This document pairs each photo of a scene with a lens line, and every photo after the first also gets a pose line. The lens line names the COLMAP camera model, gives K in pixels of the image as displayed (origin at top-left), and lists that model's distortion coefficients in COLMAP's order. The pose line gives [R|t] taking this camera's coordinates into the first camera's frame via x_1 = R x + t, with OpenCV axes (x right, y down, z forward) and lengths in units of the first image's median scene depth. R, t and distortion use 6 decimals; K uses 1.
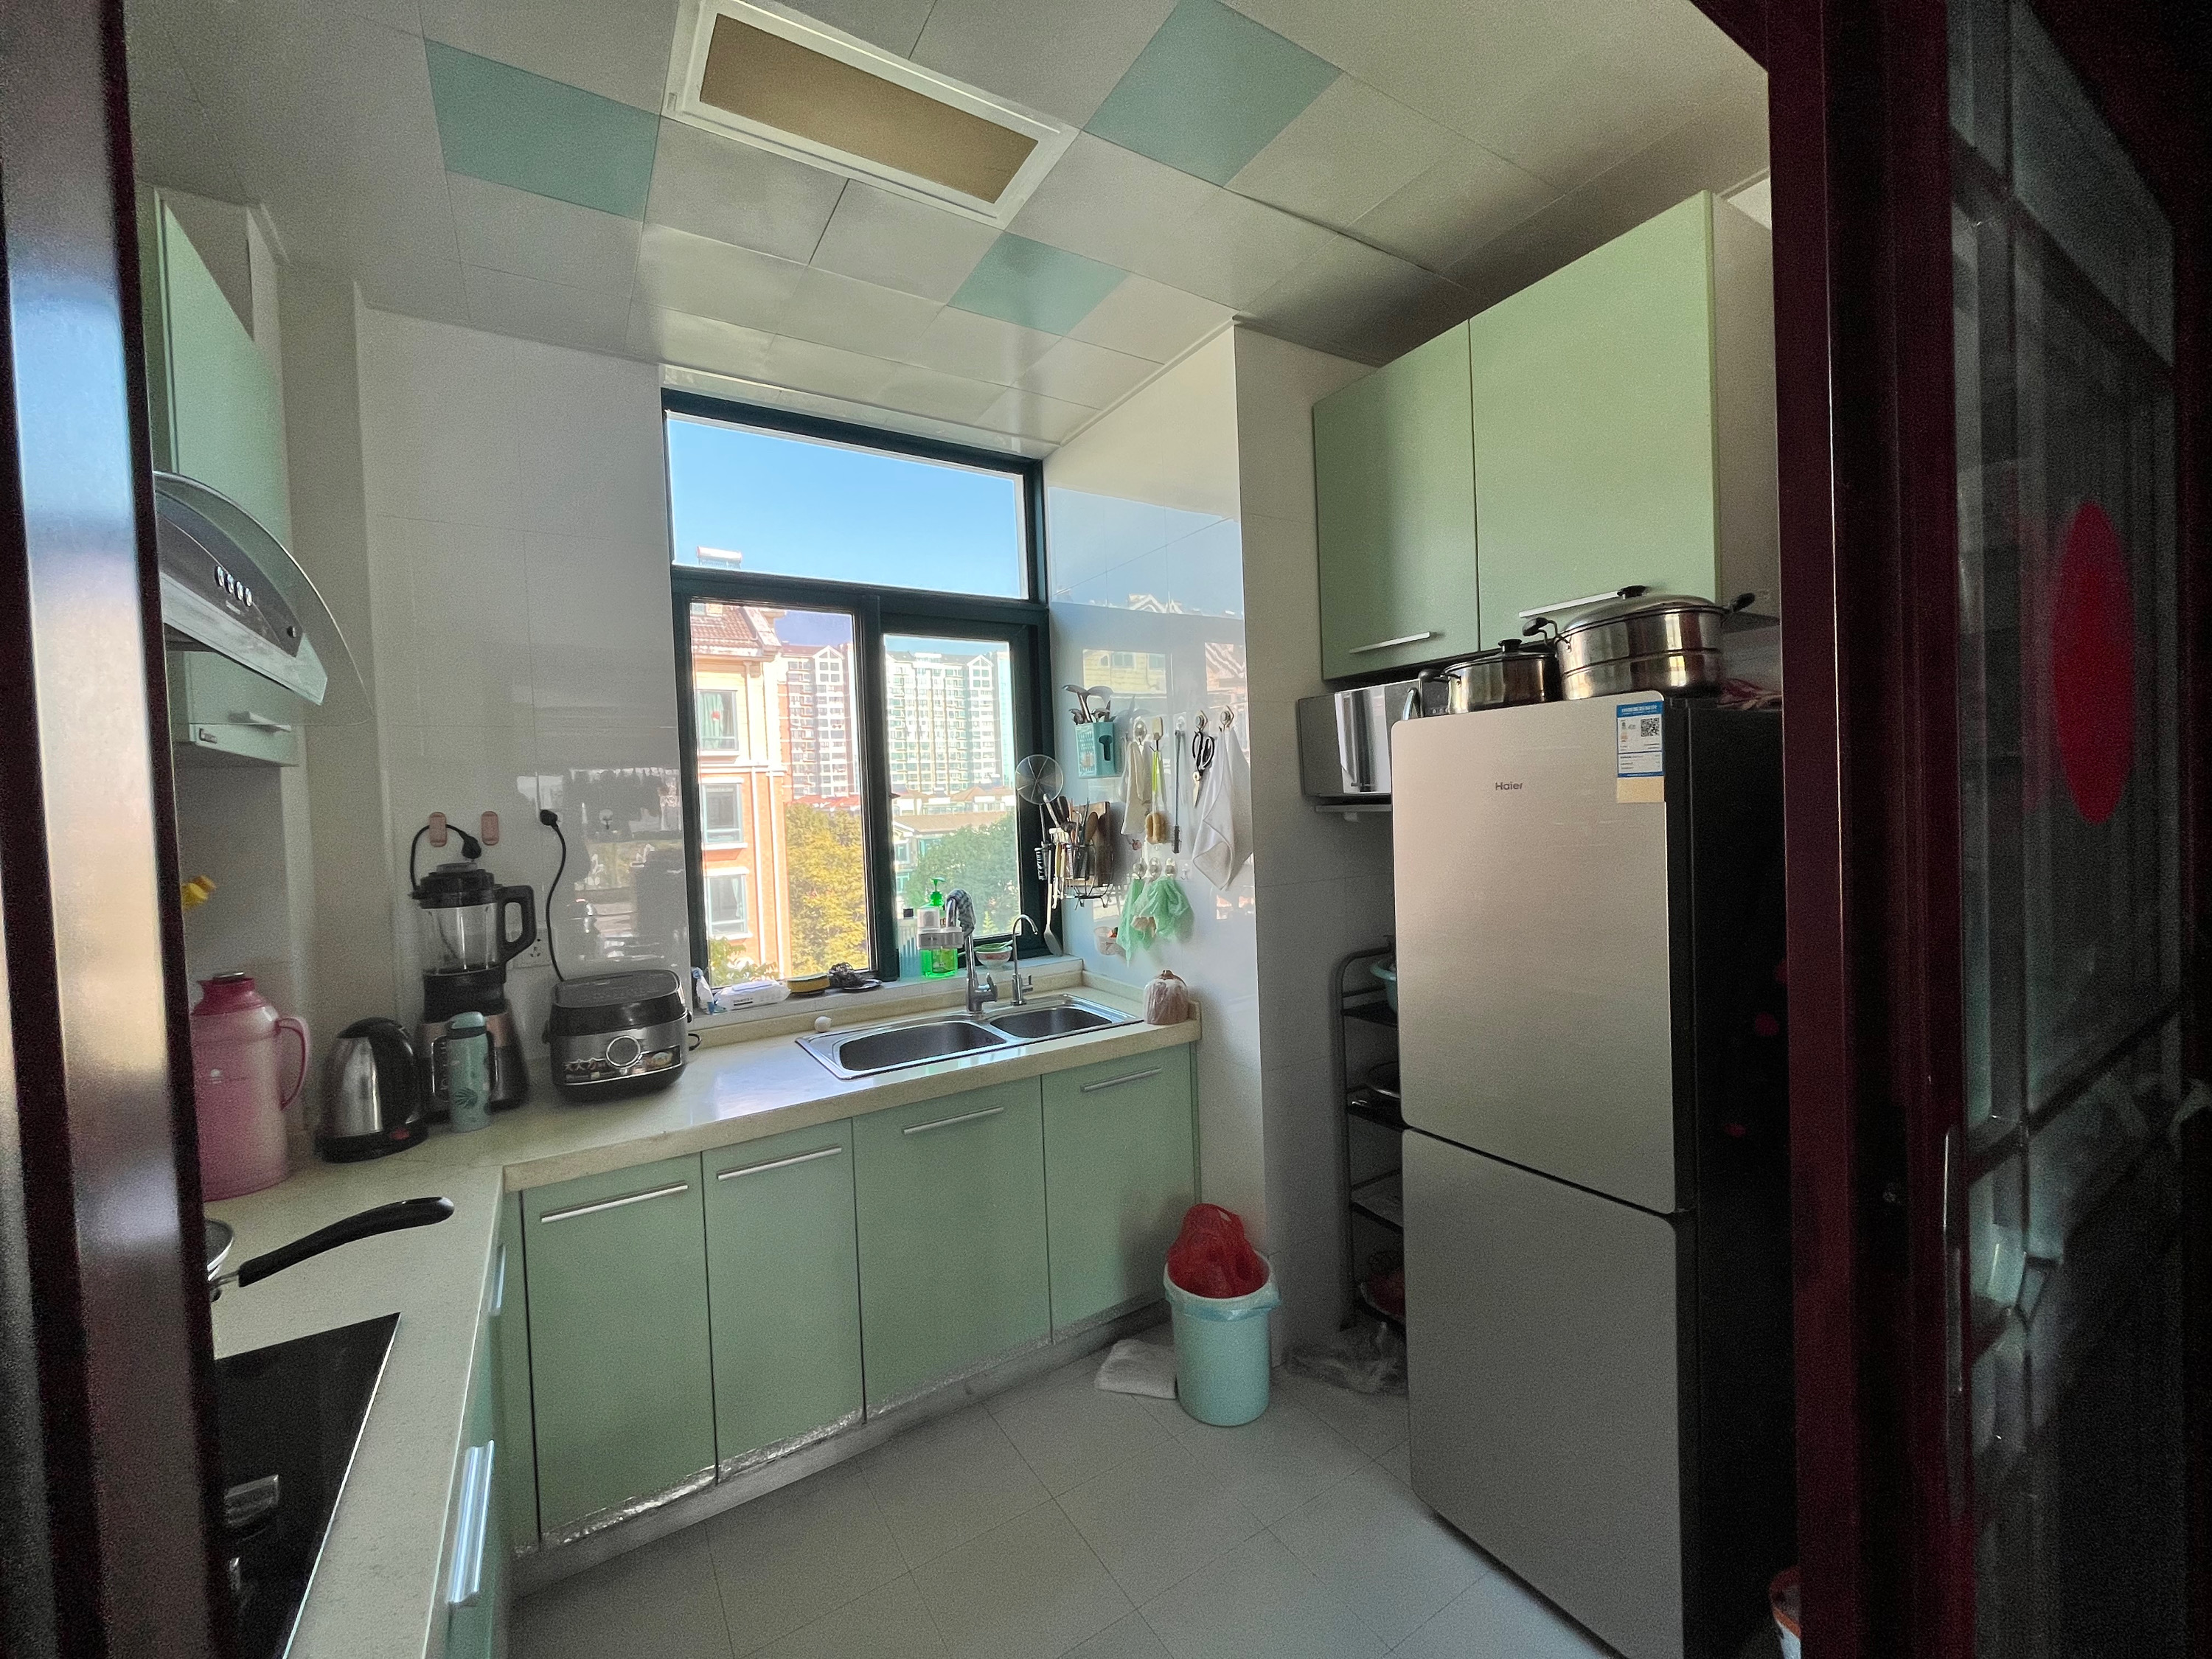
lens RADIAL K [[897.7, 0, 1104.8], [0, 897.7, 827.0], [0, 0, 1]] dist [0.000146, 0.000027]
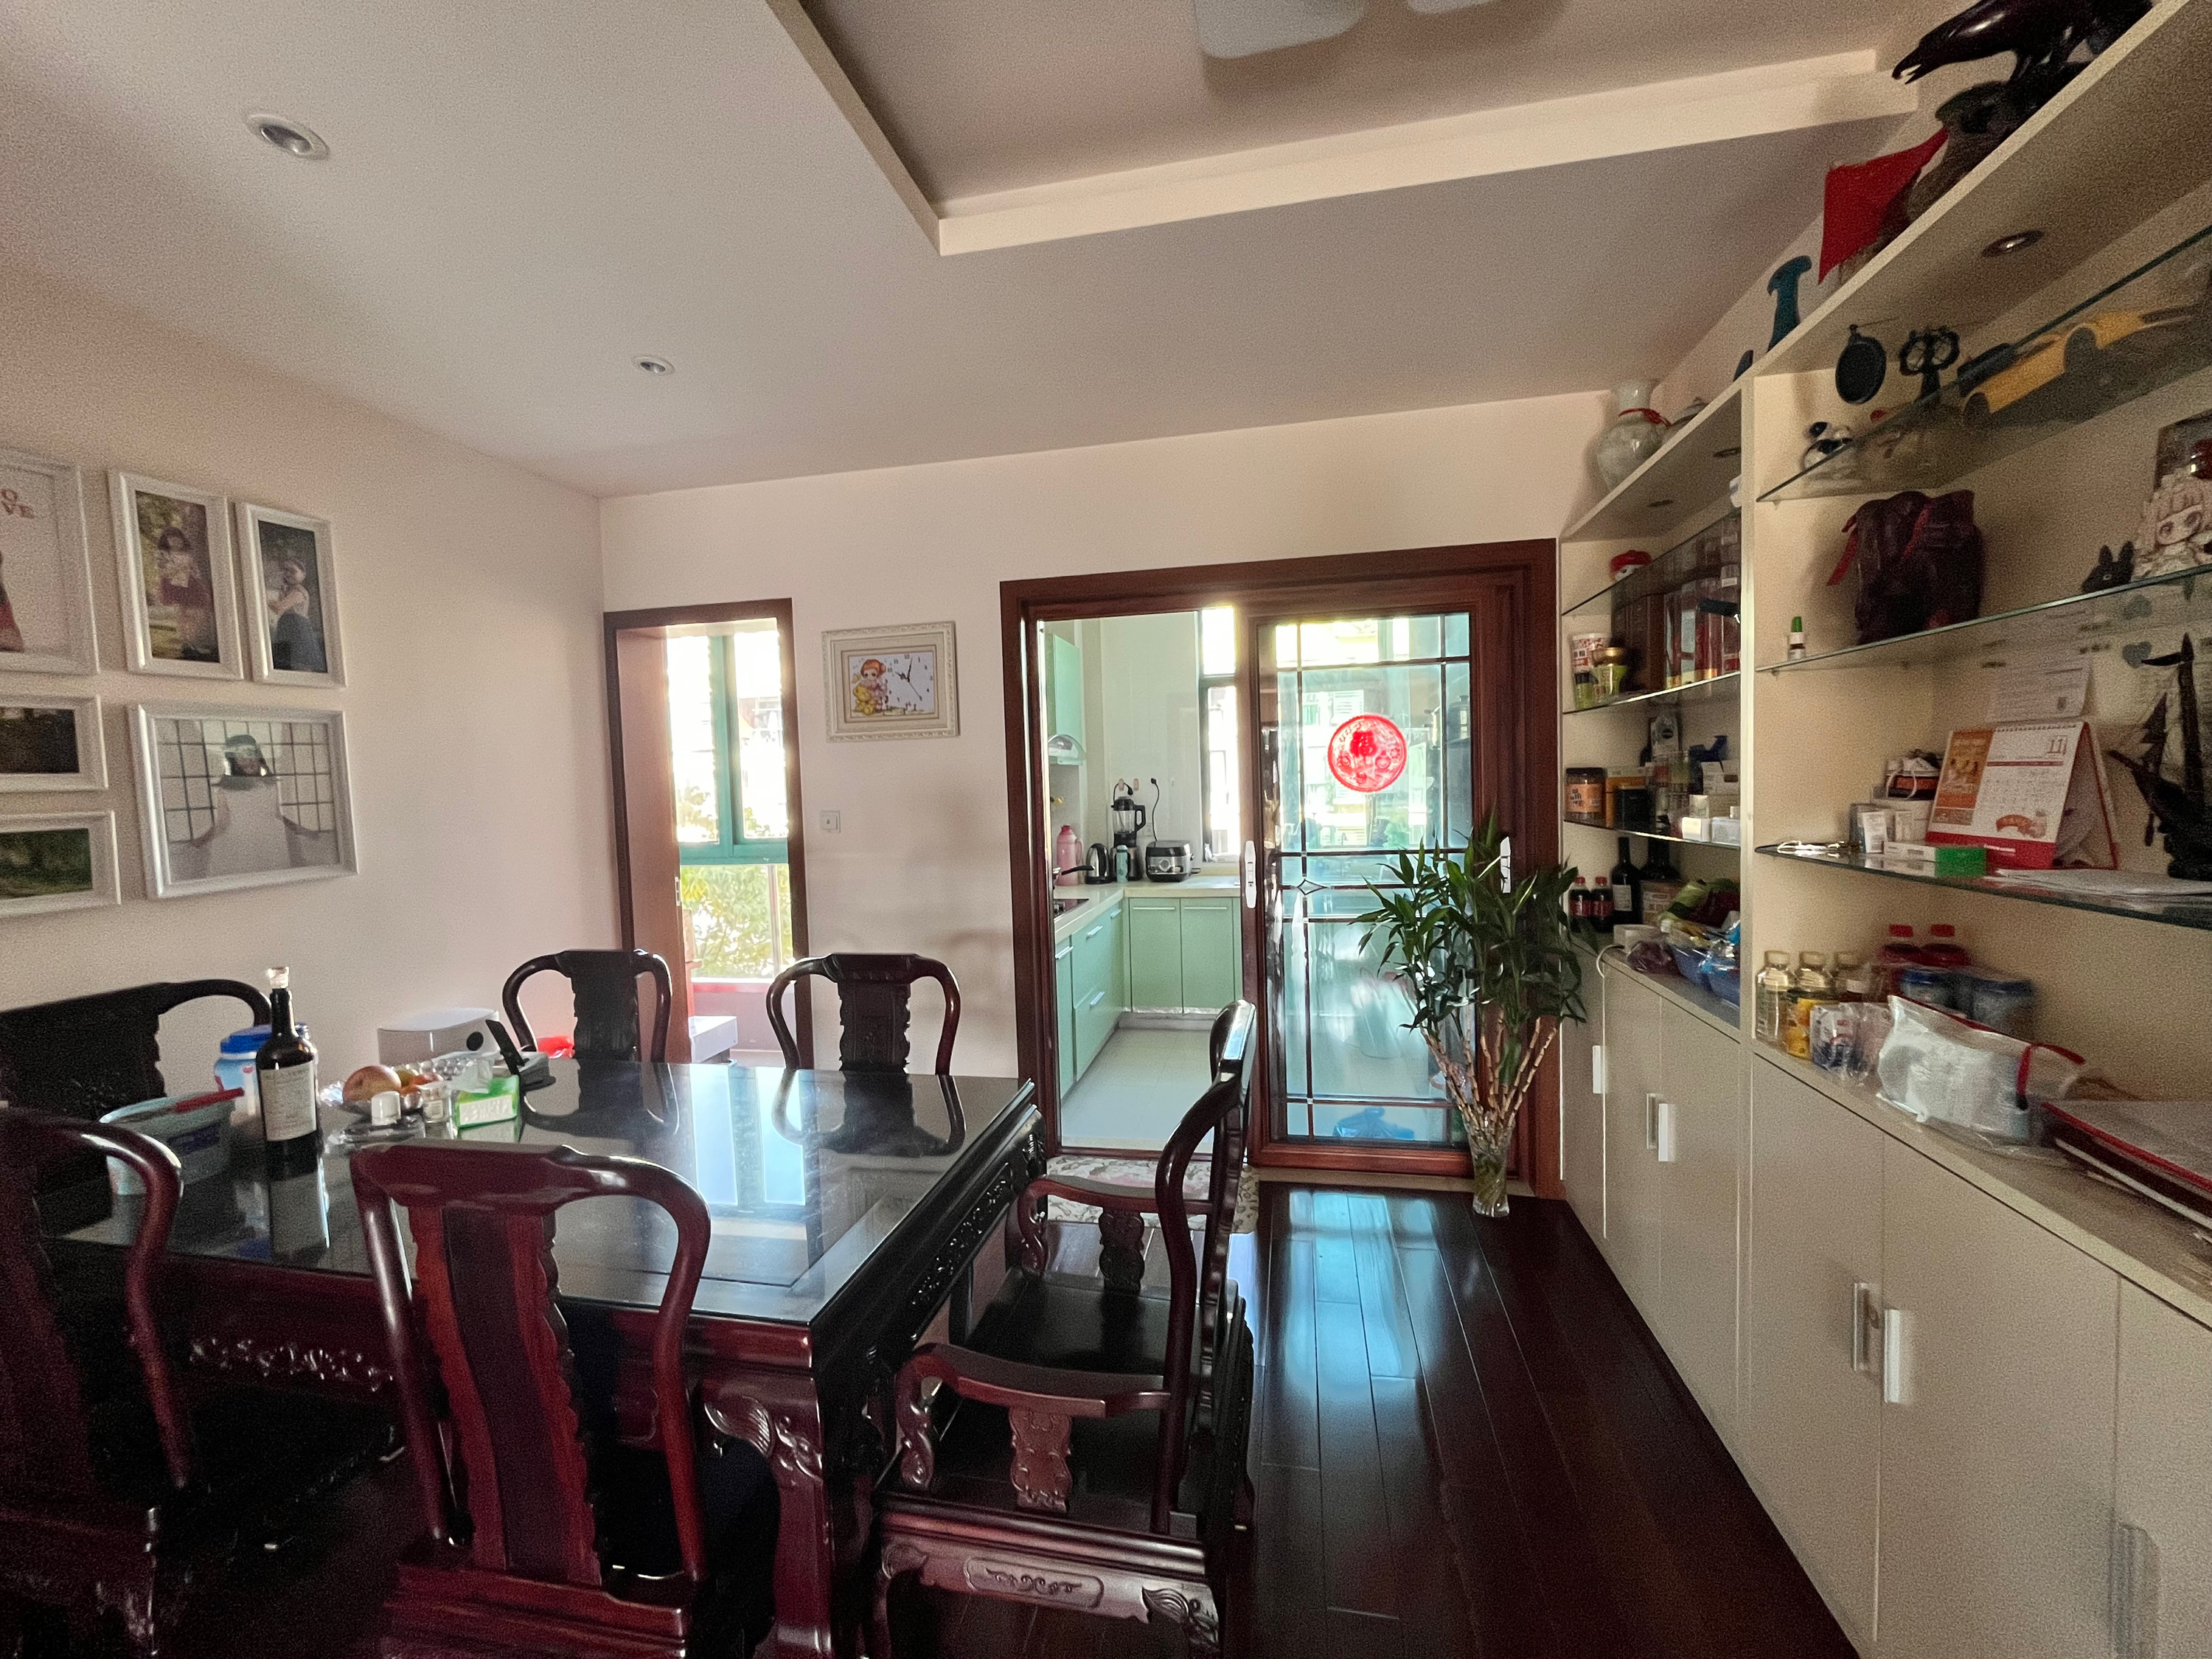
lens RADIAL K [[897.7, 0, 1108.1], [0, 897.7, 833.5], [0, 0, 1]] dist [0.000146, 0.000027]
pose [[0.720479, 0.054401, -0.691340, 1.269013], [-0.015060, 0.997911, 0.062830, -0.021551], [0.693313, -0.034856, 0.719793, -1.144056]]
